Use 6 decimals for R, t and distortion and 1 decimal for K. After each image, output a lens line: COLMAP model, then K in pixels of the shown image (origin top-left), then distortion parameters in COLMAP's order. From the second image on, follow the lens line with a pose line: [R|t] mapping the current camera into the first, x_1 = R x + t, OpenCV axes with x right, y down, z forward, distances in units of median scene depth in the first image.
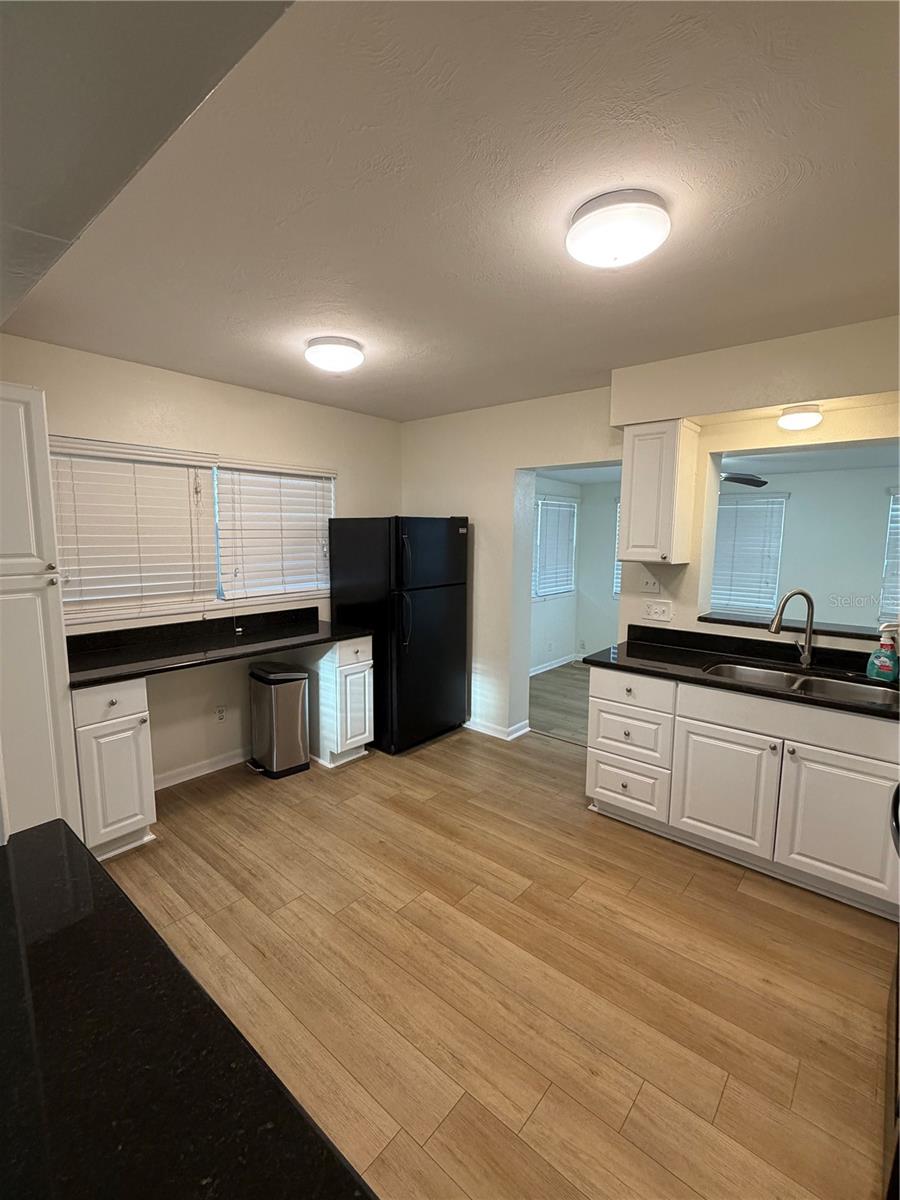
lens RADIAL K [[522.9, 0, 436.4], [0, 522.9, 597.1], [0, 0, 1]] dist [-0.000581, -0.000130]
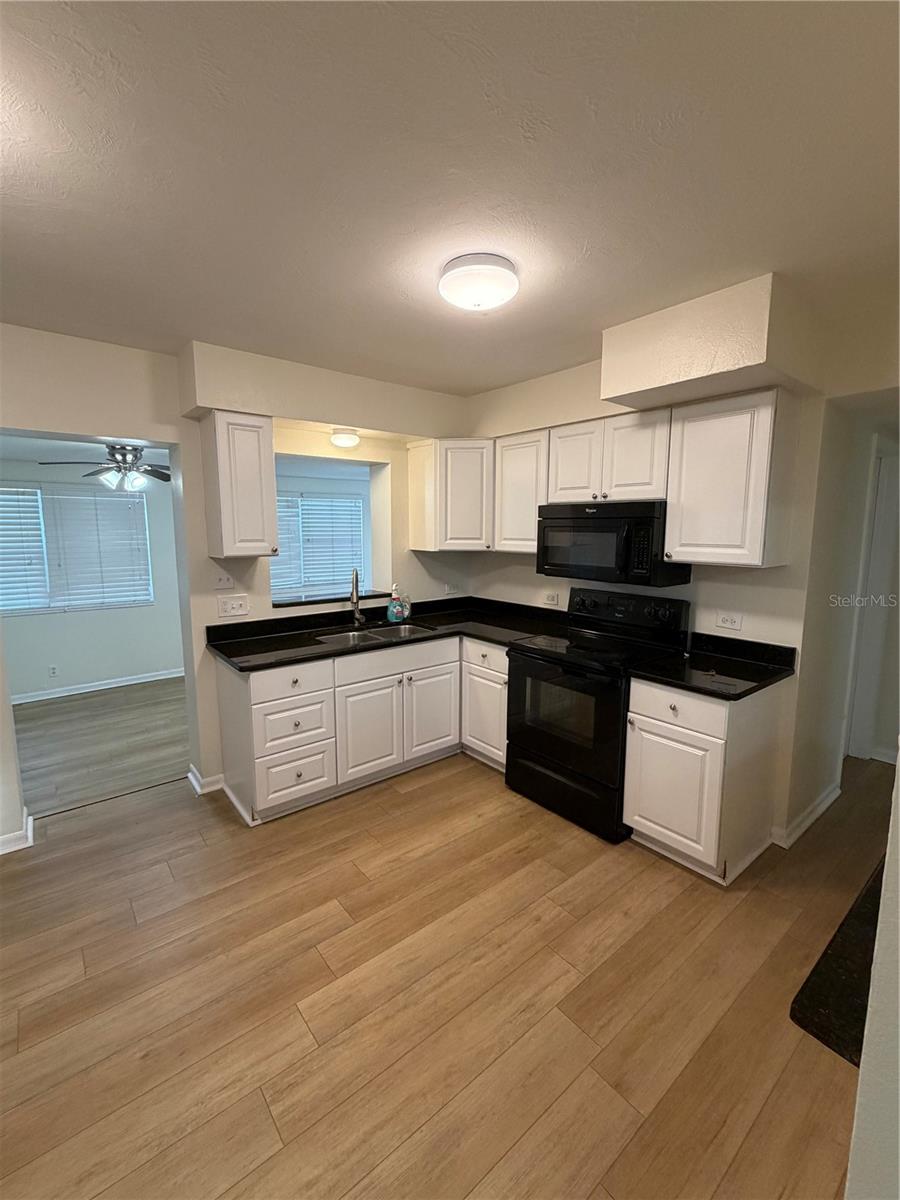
lens RADIAL K [[522.9, 0, 436.4], [0, 522.9, 597.1], [0, 0, 1]] dist [-0.000581, -0.000130]
pose [[0.178755, -0.138985, 0.974028, -0.652067], [0.125429, 0.985114, 0.117548, -0.081997], [-0.975866, 0.101159, 0.193527, 0.611887]]
